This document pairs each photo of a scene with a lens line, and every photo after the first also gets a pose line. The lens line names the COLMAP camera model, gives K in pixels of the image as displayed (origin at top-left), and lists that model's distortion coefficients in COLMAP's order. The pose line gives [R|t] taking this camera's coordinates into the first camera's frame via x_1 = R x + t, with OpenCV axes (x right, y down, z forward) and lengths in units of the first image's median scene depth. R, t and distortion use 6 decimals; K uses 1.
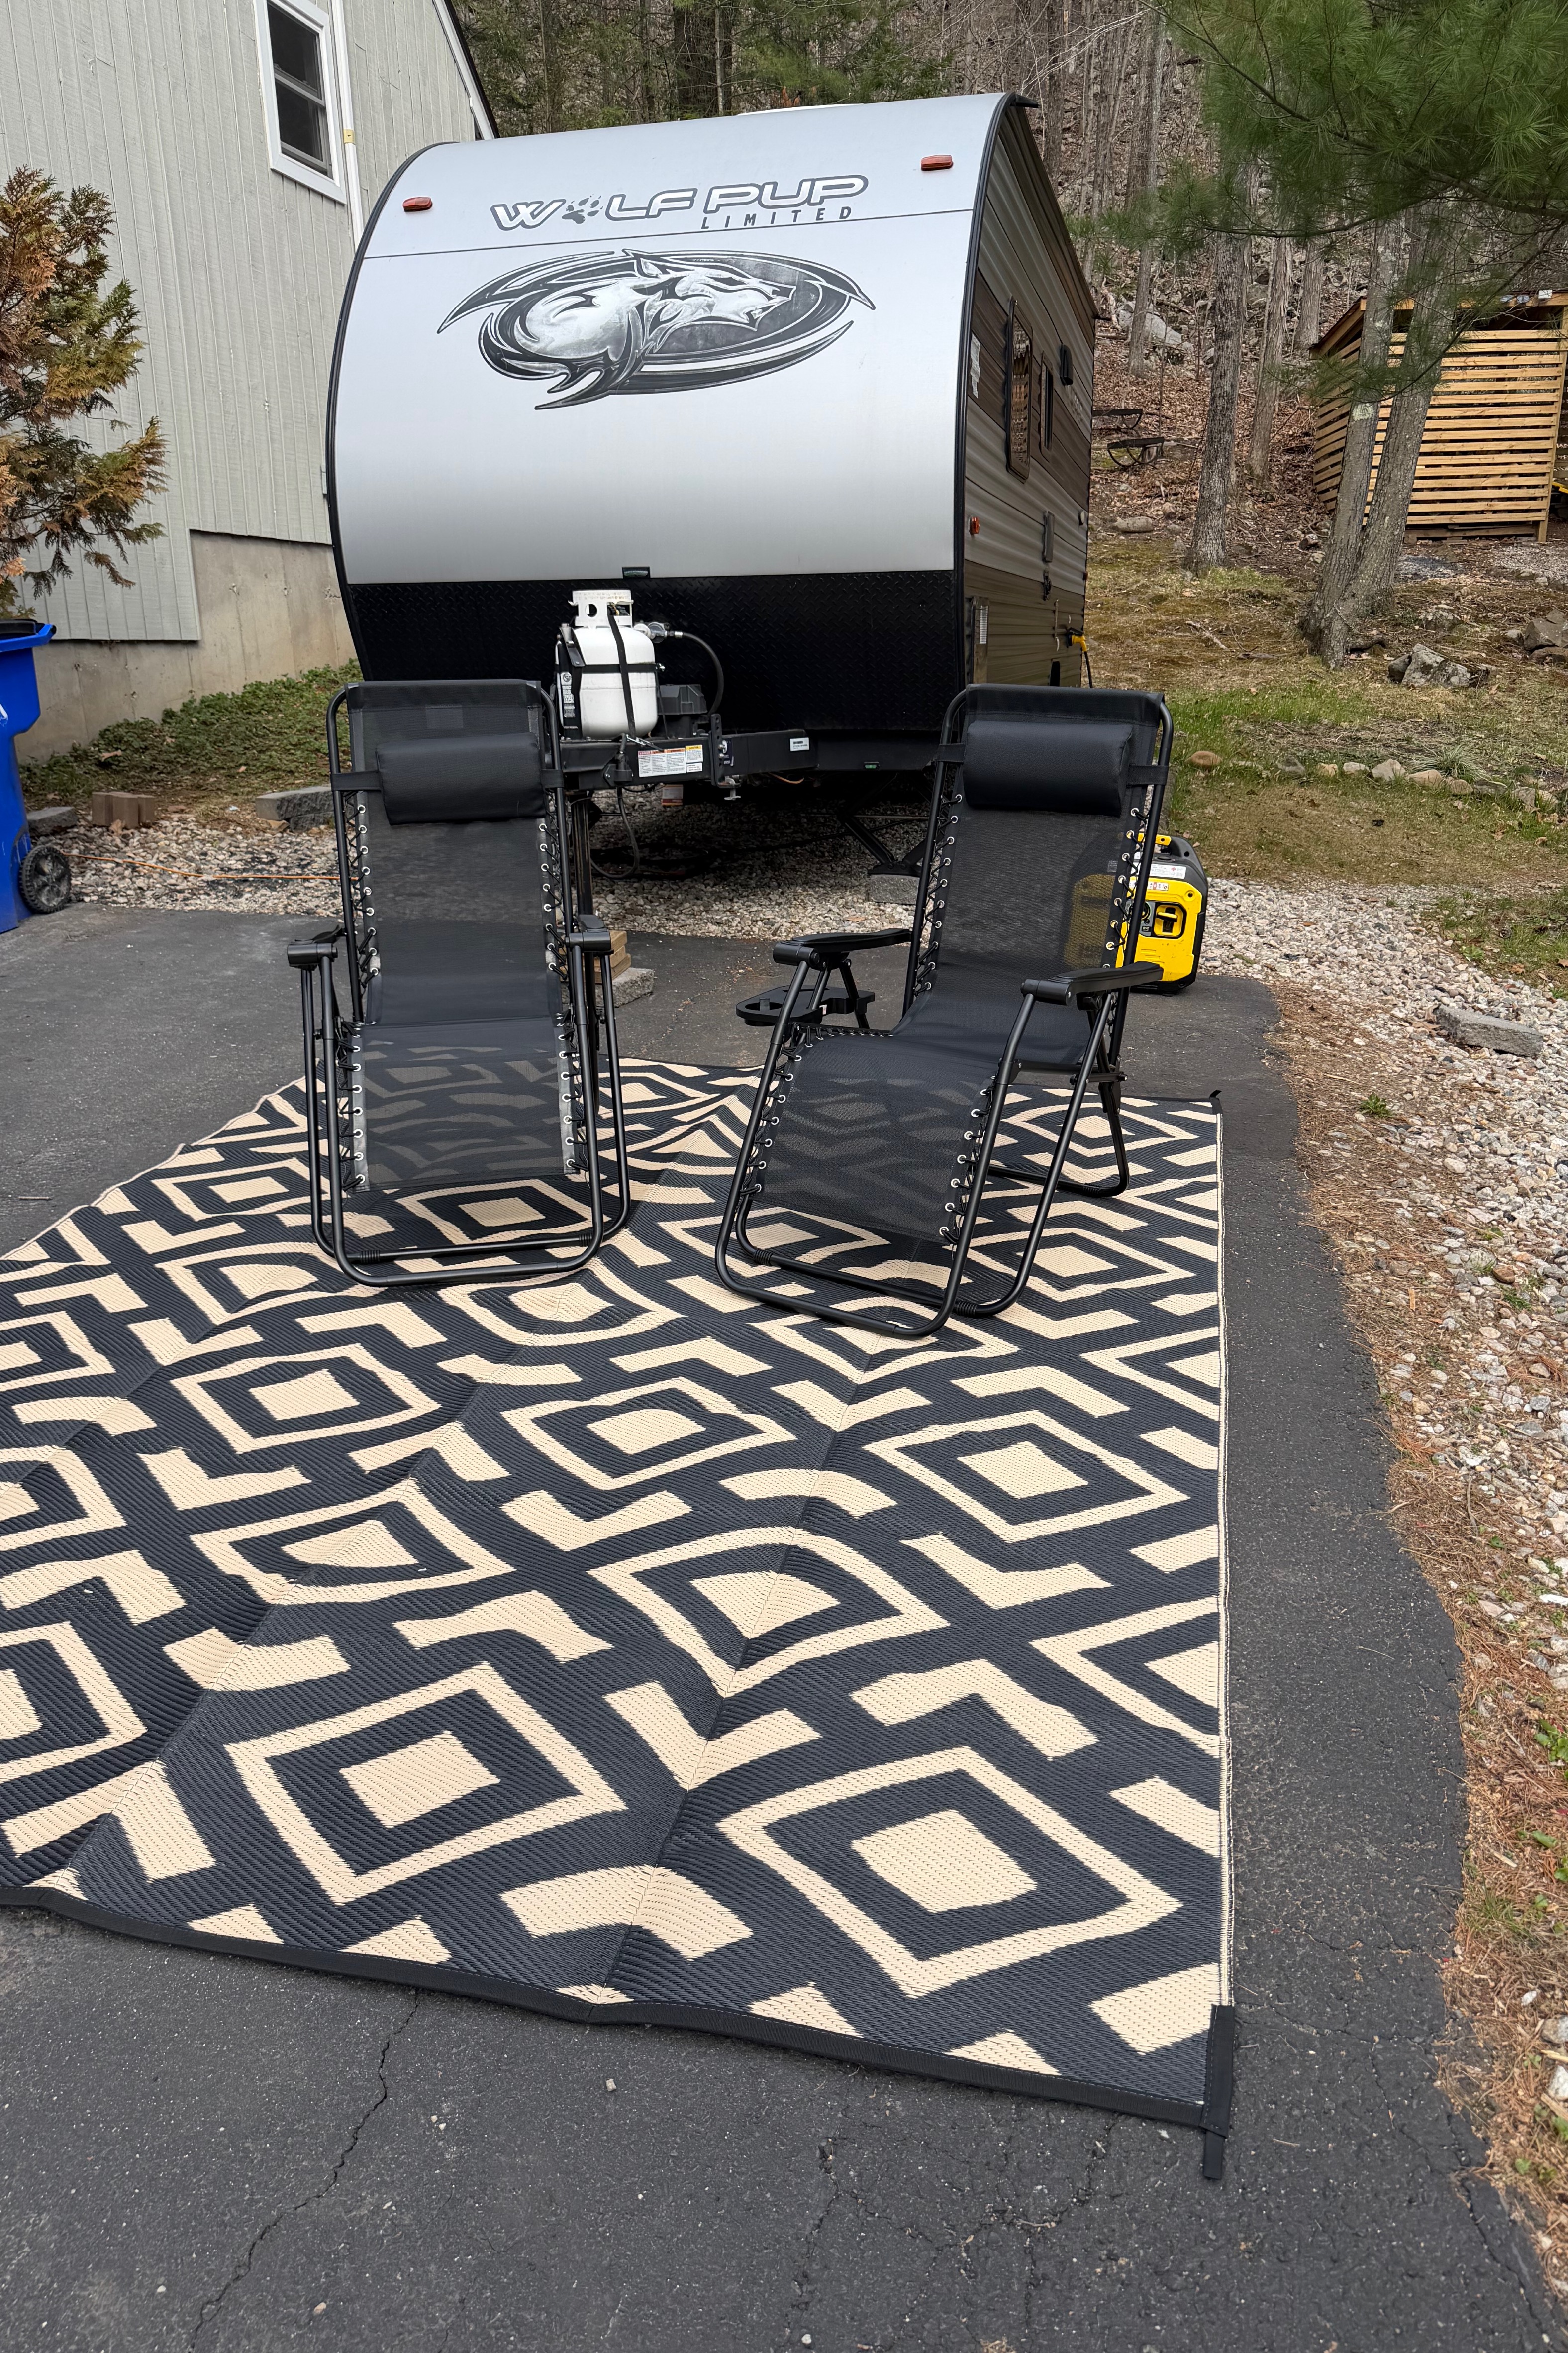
lens RADIAL K [[1677.1, 0, 784.0], [0, 1677.1, 1176.5], [0, 0, 1]] dist [-0.004233, -0.041907]
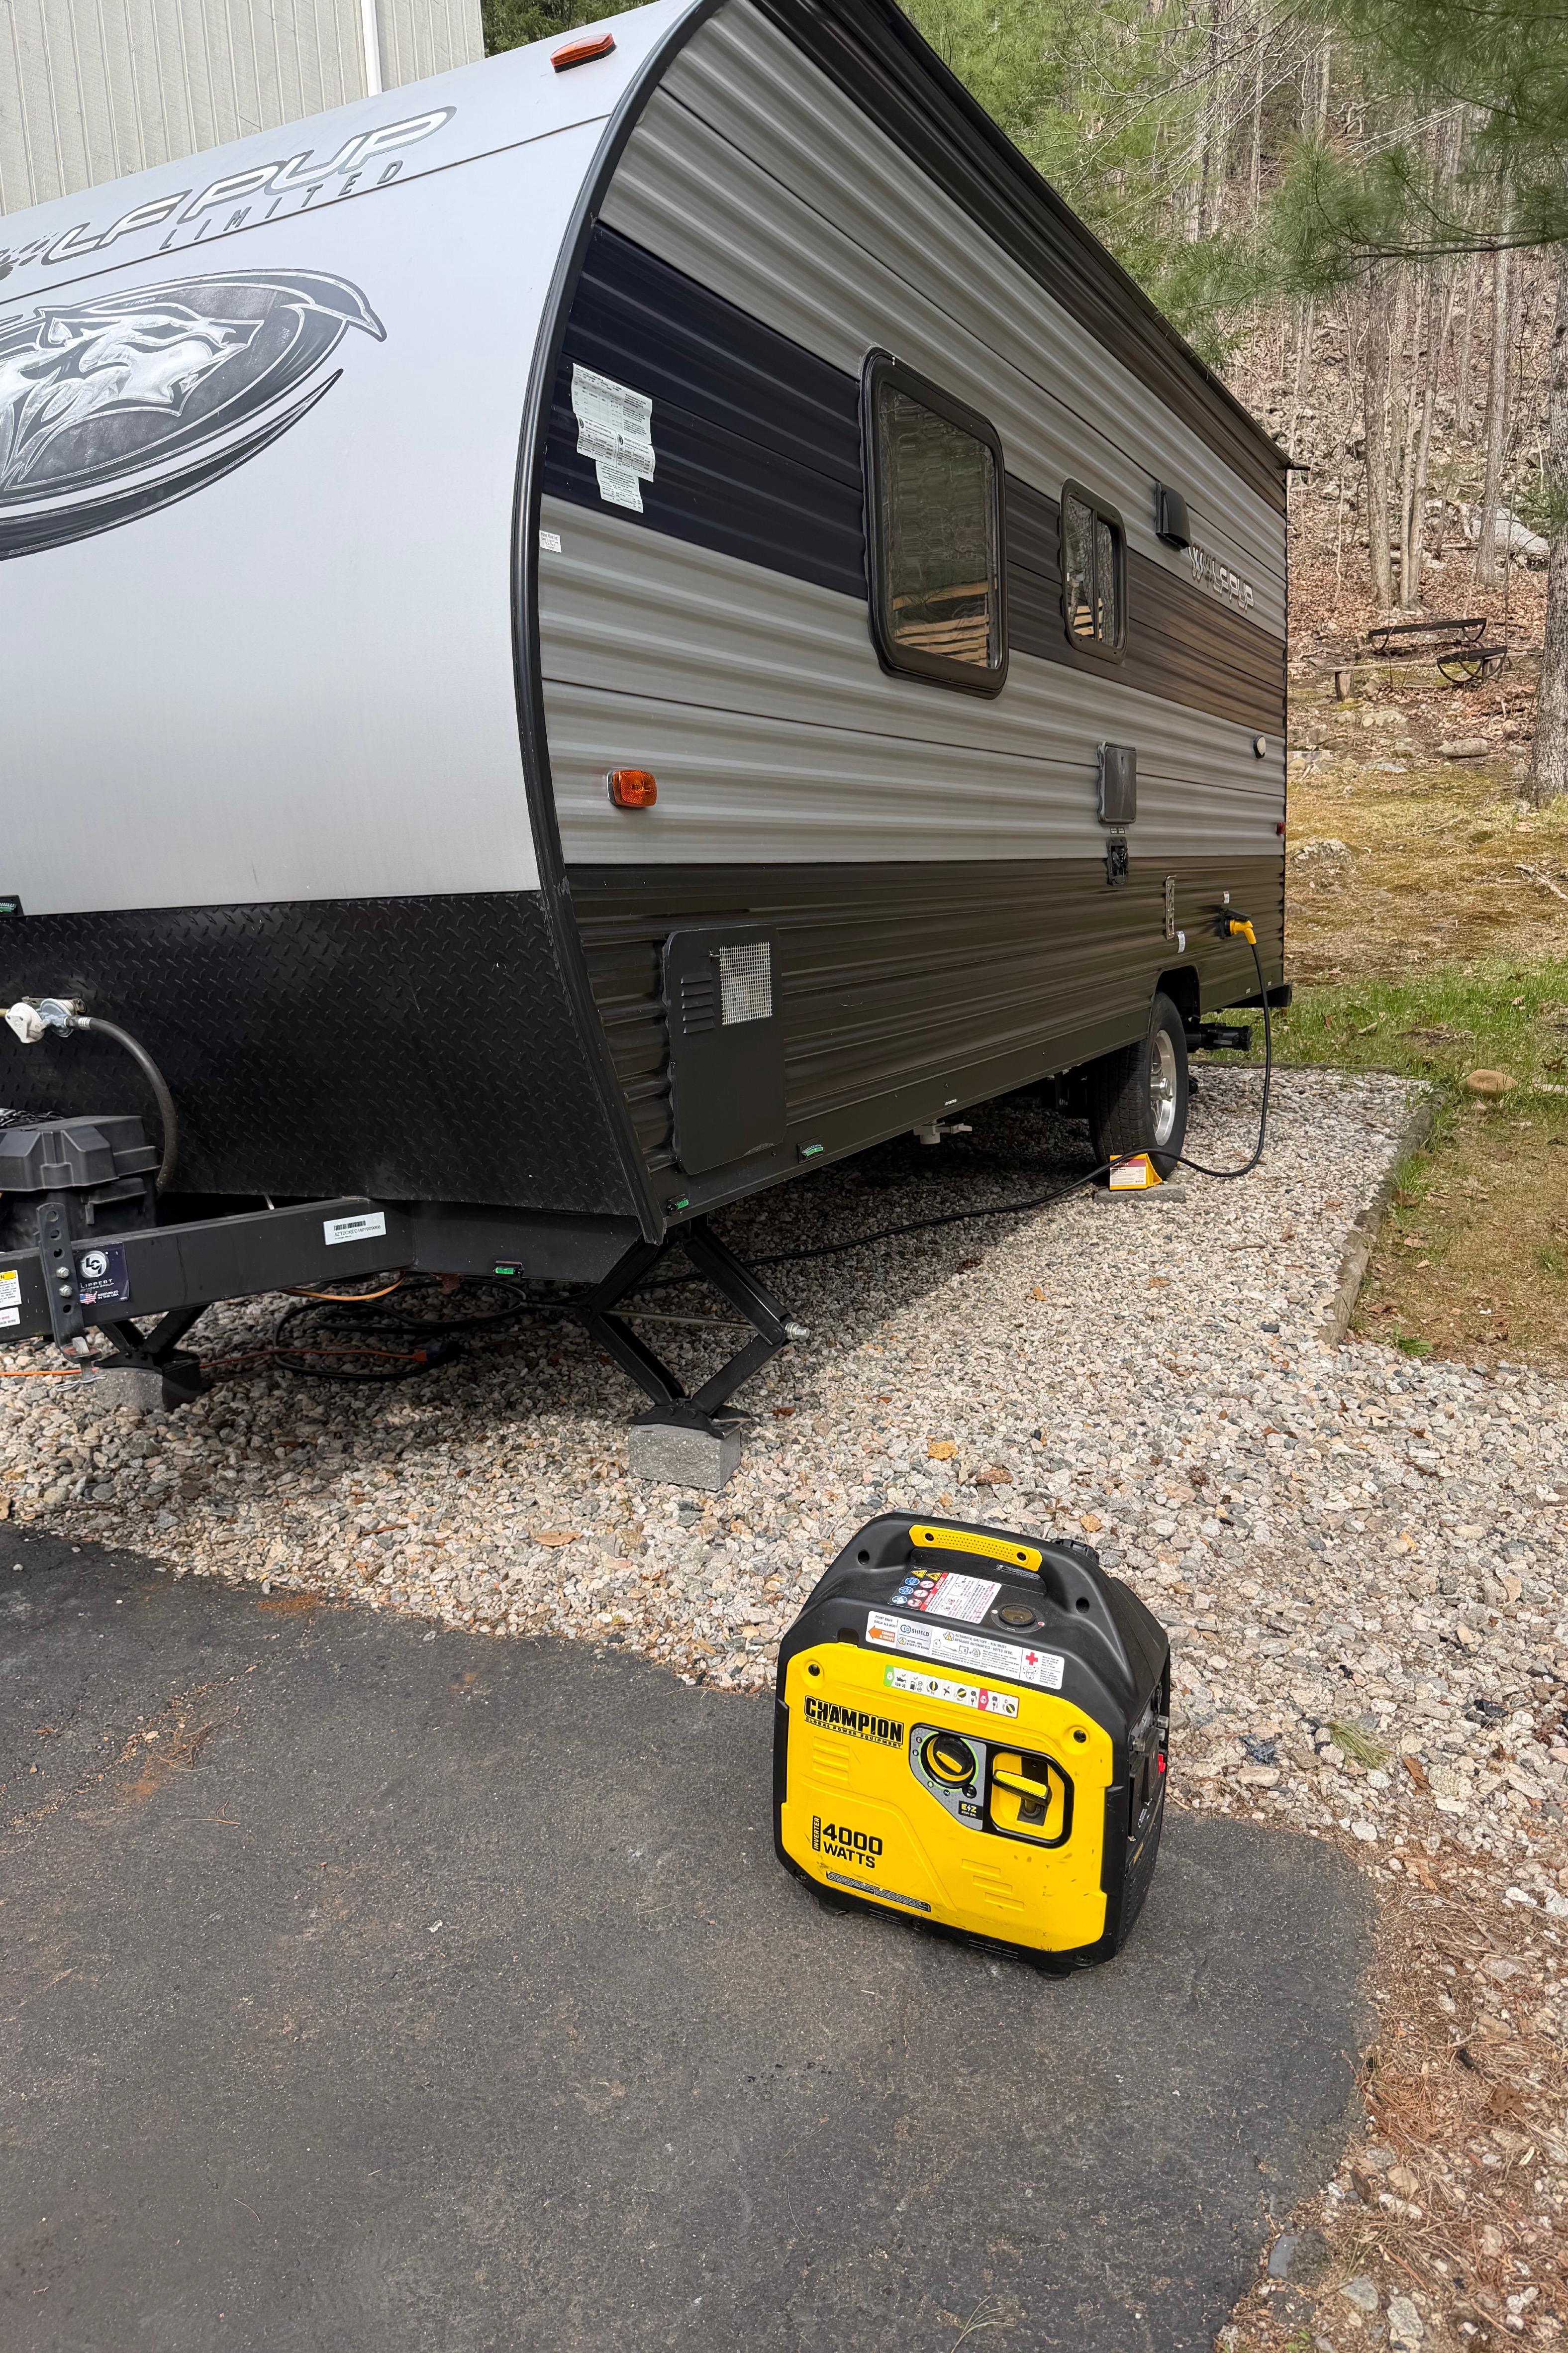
lens RADIAL K [[1584.3, 0, 781.0], [0, 1584.3, 1123.7], [0, 0, 1]] dist [-0.003936, -0.003346]
pose [[0.967806, 0.008776, -0.251543, 0.159627], [-0.046882, 0.988188, -0.145901, -0.148521], [0.247292, 0.152996, 0.956786, 0.383910]]
